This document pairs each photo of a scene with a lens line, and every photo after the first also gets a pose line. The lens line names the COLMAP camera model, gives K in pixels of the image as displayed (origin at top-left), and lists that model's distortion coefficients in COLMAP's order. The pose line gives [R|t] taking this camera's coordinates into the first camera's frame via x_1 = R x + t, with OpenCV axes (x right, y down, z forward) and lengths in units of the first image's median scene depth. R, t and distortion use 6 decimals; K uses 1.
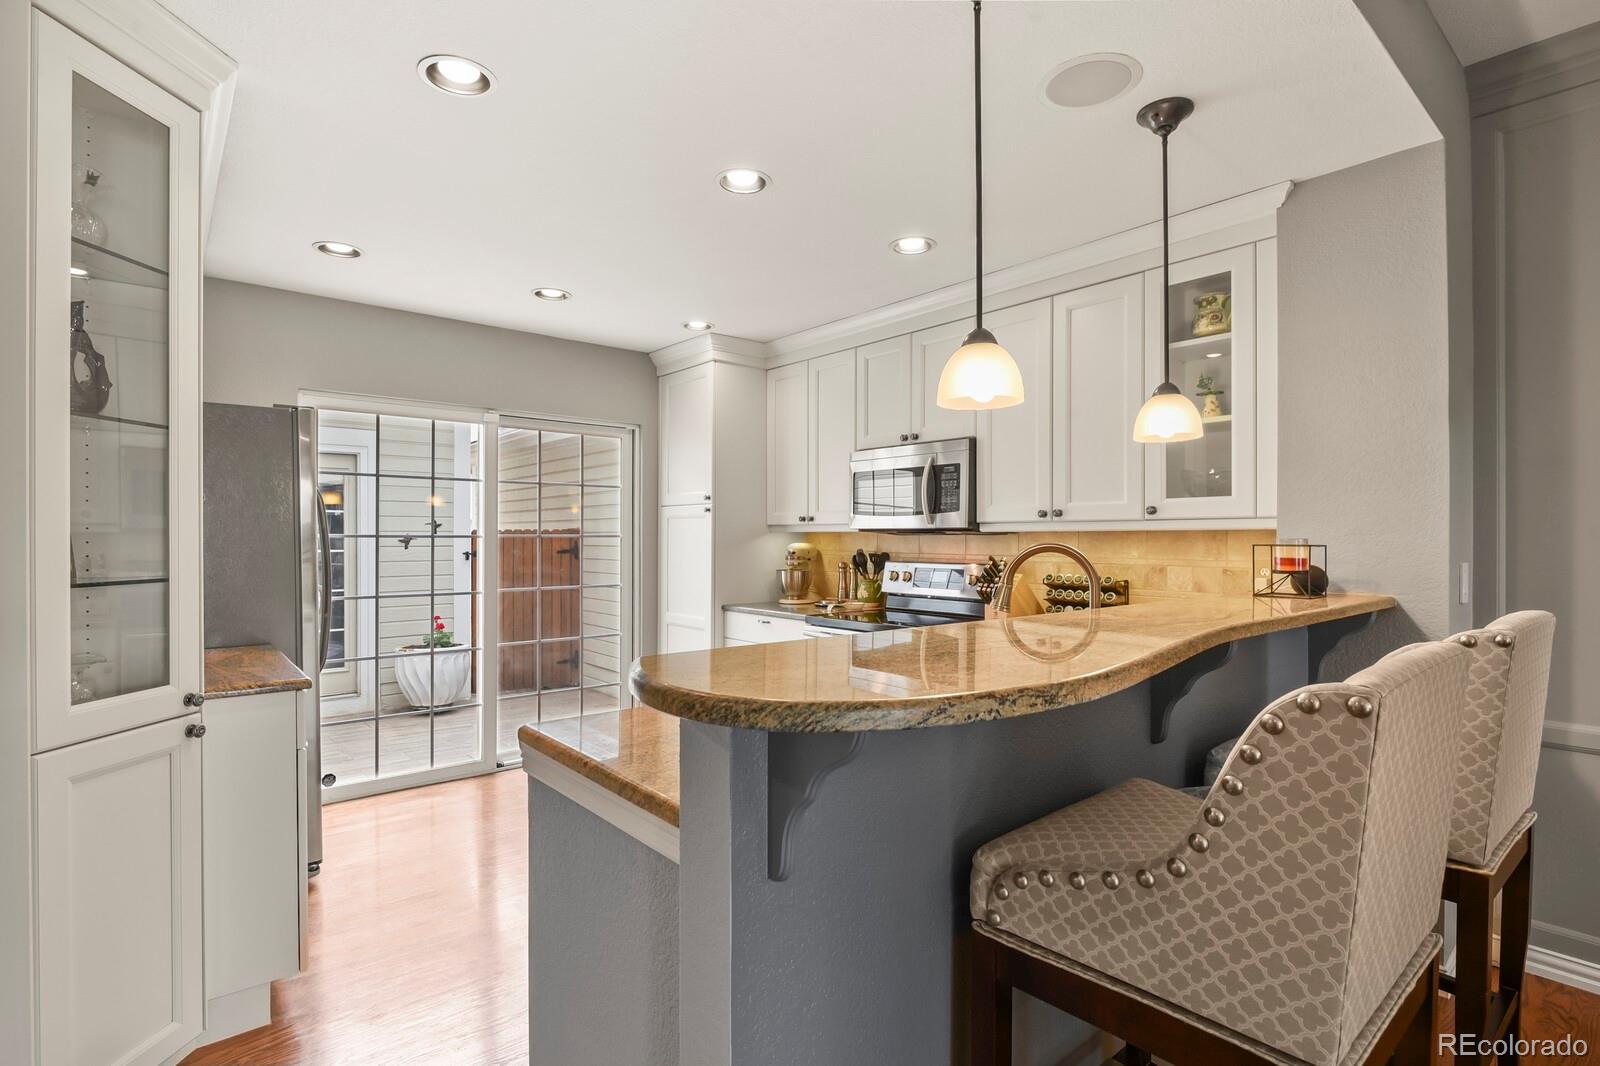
lens RADIAL K [[776.5, 0, 809.1], [0, 776.5, 533.8], [0, 0, 1]] dist [-0.002263, -0.006329]
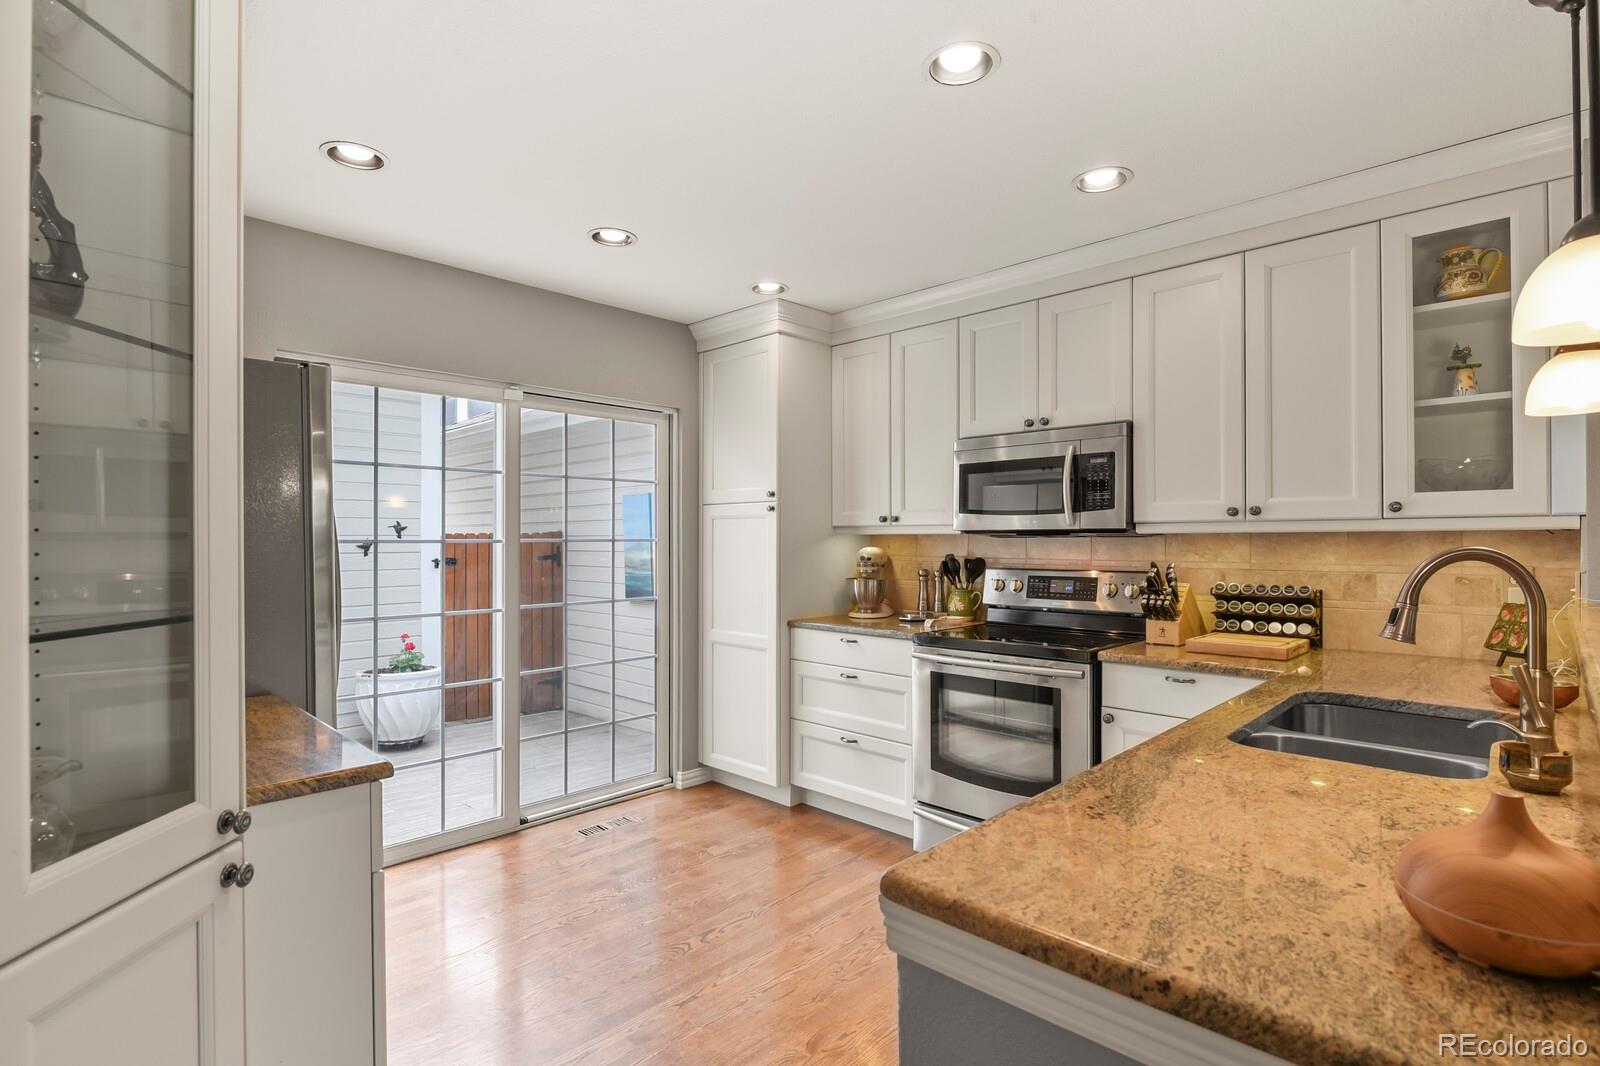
lens RADIAL K [[776.5, 0, 808.8], [0, 776.5, 534.9], [0, 0, 1]] dist [-0.002263, -0.006329]
pose [[0.995408, -0.002662, 0.095683, -0.187653], [0.002898, 0.999993, -0.002332, -0.000189], [-0.095676, 0.002599, 0.995409, 0.168207]]
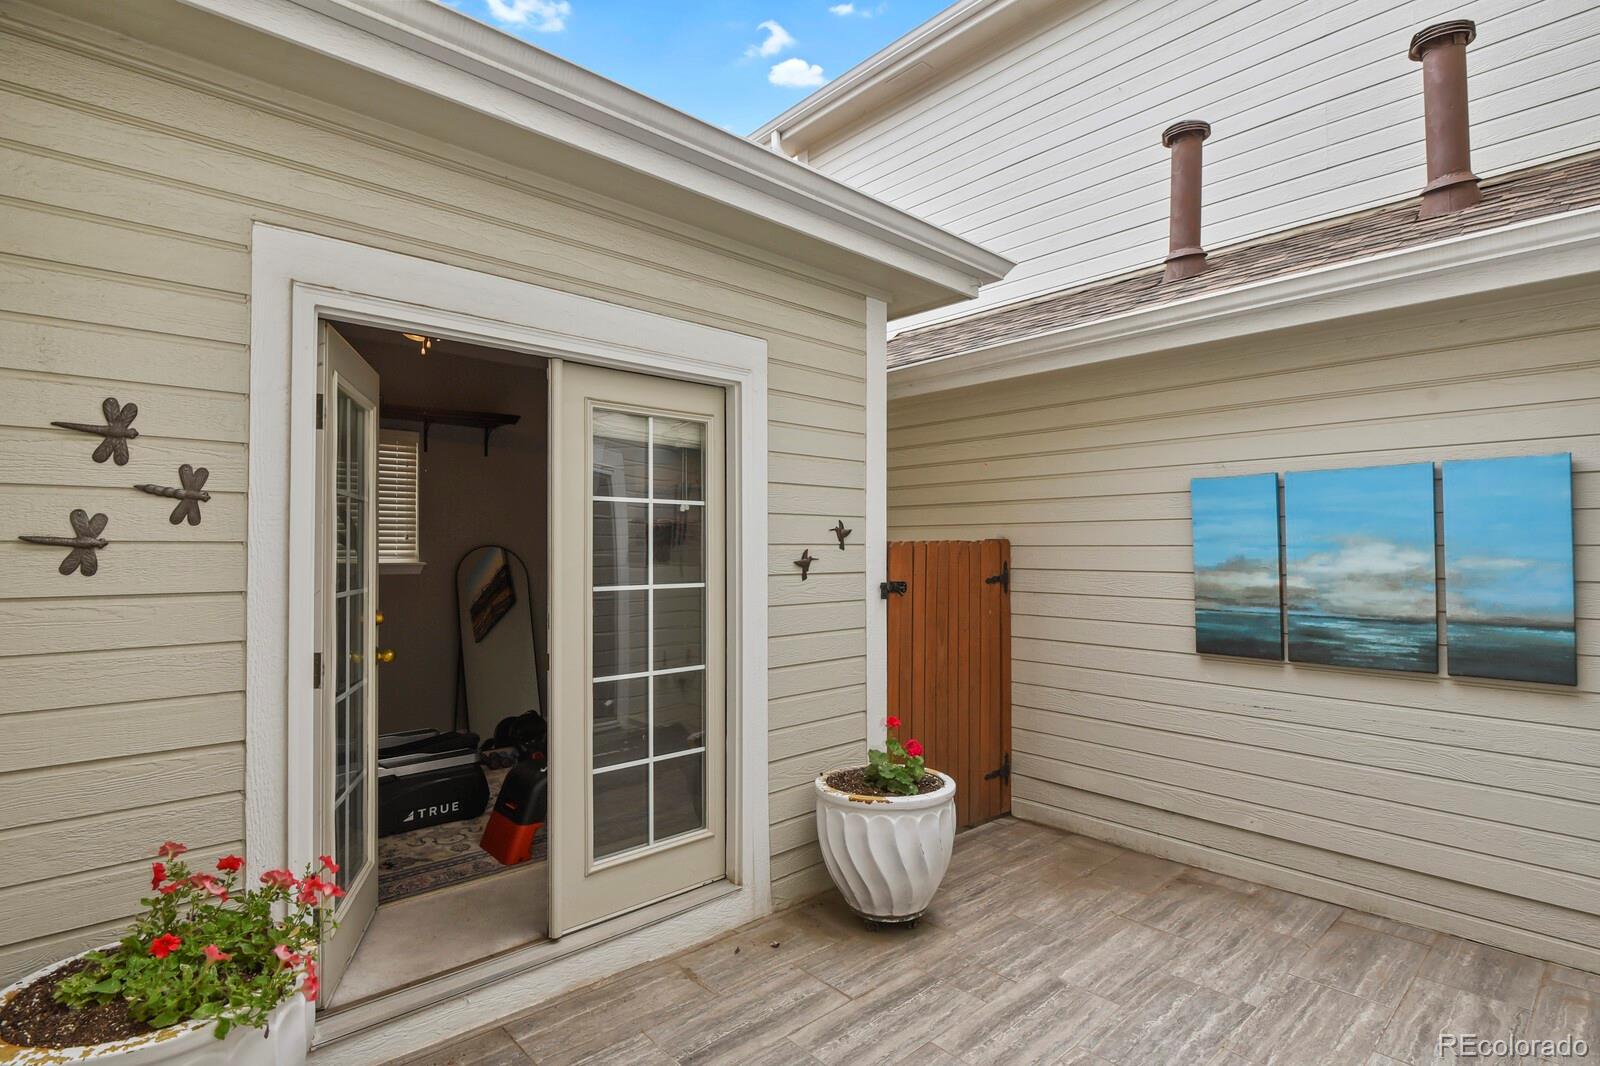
lens RADIAL K [[776.5, 0, 805.1], [0, 776.5, 536.8], [0, 0, 1]] dist [-0.002263, -0.006329]
pose [[0.999696, 0.000652, 0.024635, -0.863578], [-0.000284, 0.999888, -0.014950, -0.000172], [-0.024642, 0.014938, 0.999585, 0.814494]]
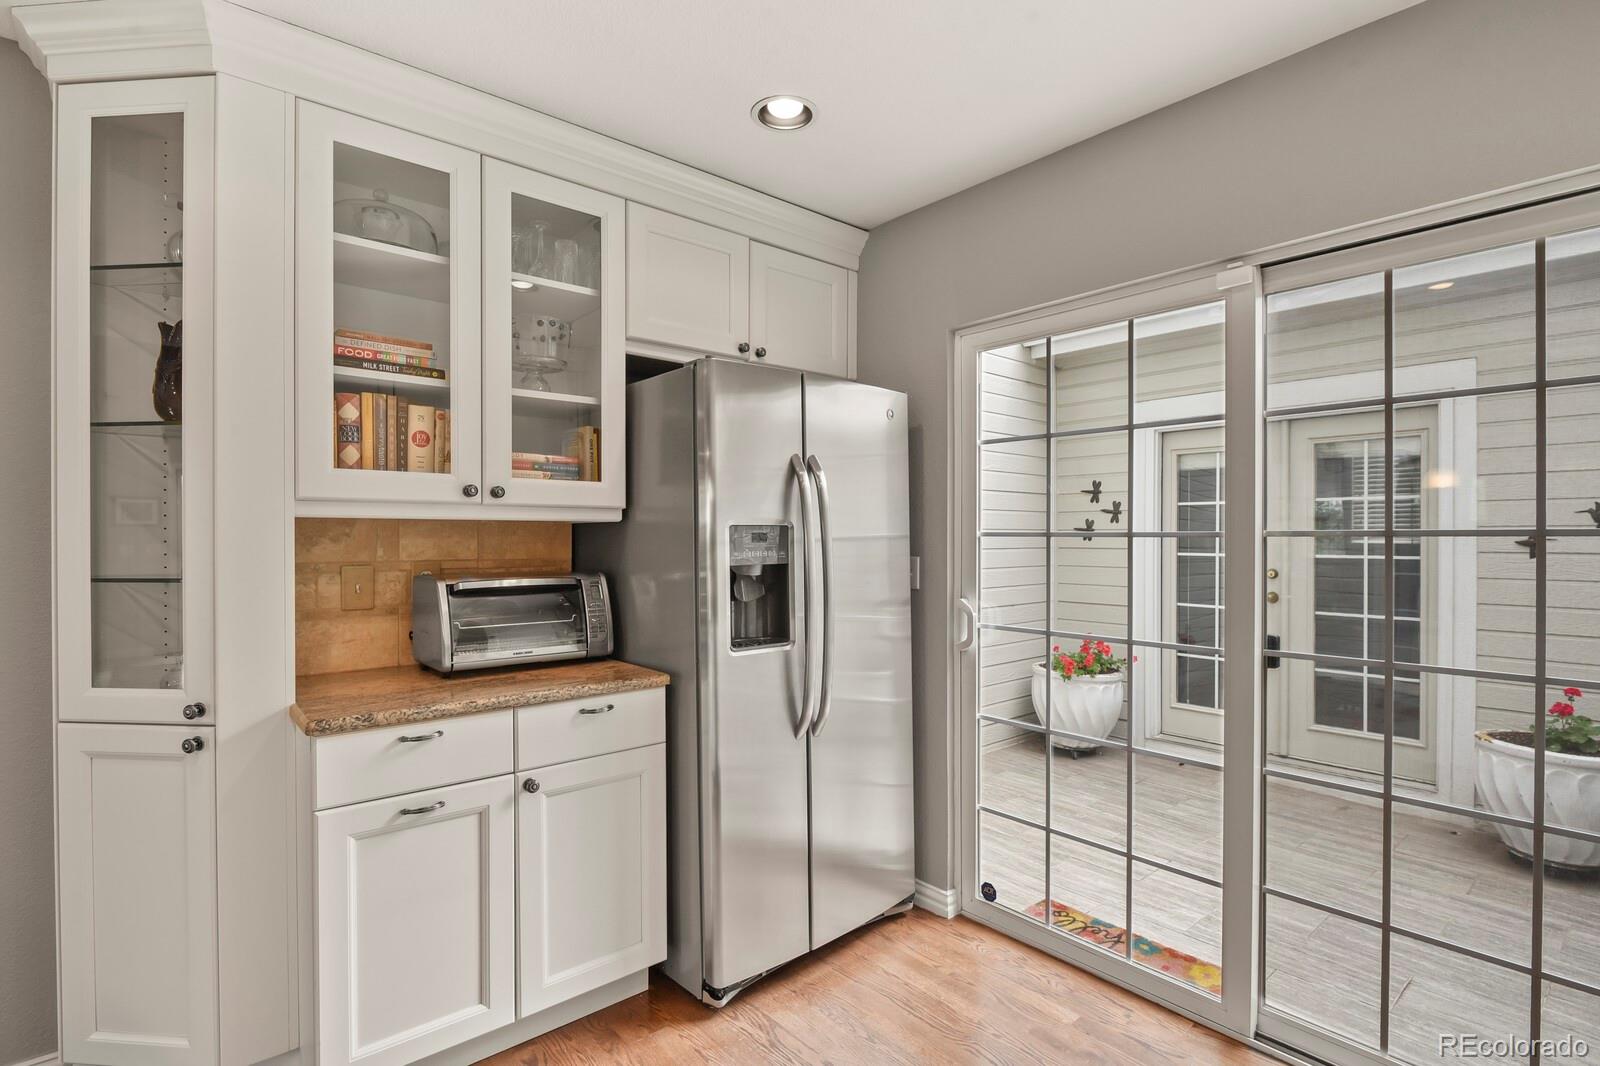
lens RADIAL K [[776.5, 0, 807.8], [0, 776.5, 537.6], [0, 0, 1]] dist [-0.002263, -0.006329]
pose [[0.002373, 0.004483, -0.999987, 0.054078], [0.001626, 0.999989, 0.004487, 0.003301], [0.999996, -0.001636, 0.002366, 0.780729]]
